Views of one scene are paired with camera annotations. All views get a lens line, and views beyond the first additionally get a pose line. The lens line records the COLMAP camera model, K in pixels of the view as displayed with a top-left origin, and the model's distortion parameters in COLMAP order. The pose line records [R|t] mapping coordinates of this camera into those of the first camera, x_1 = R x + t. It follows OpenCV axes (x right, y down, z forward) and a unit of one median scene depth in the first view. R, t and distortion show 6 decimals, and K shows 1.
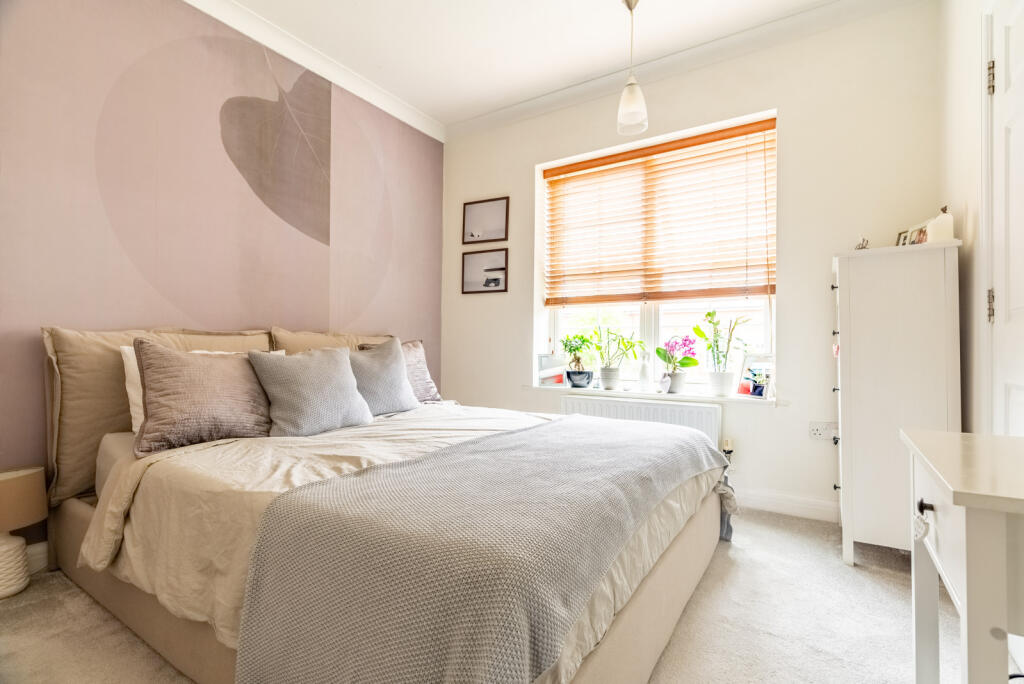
lens RADIAL K [[470.9, 0, 517.5], [0, 470.9, 338.4], [0, 0, 1]] dist [0.002414, -0.000062]
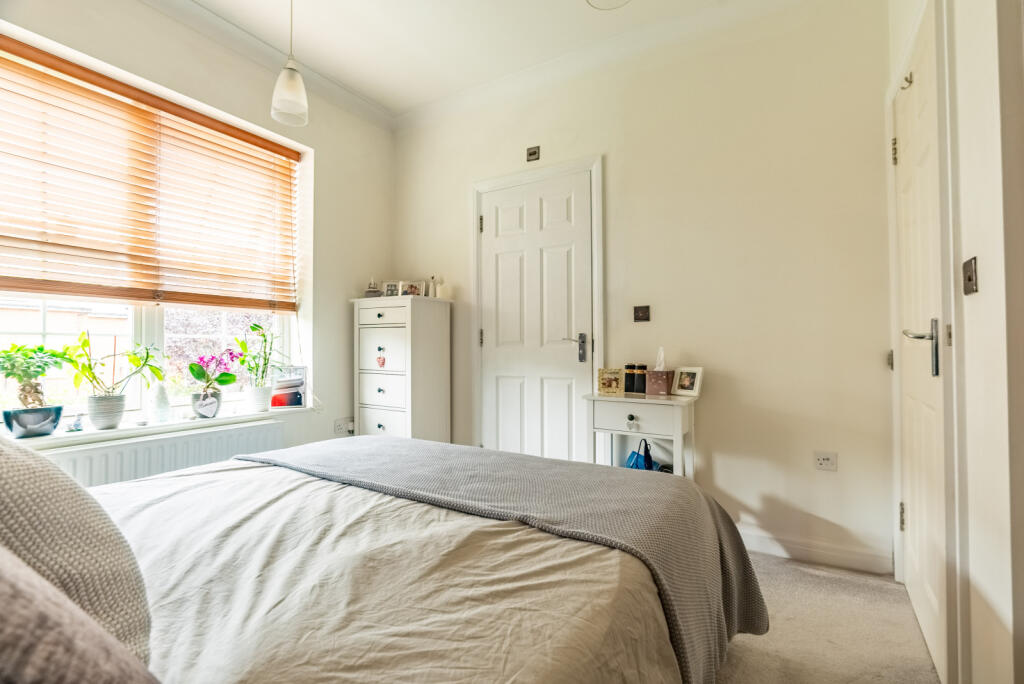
lens RADIAL K [[470.9, 0, 516.5], [0, 470.9, 343.9], [0, 0, 1]] dist [0.002414, -0.000062]
pose [[-0.030212, 0.003010, 0.999539, -0.490165], [-0.017194, 0.999846, -0.003531, -0.019337], [-0.999396, -0.017293, -0.030156, 0.442336]]
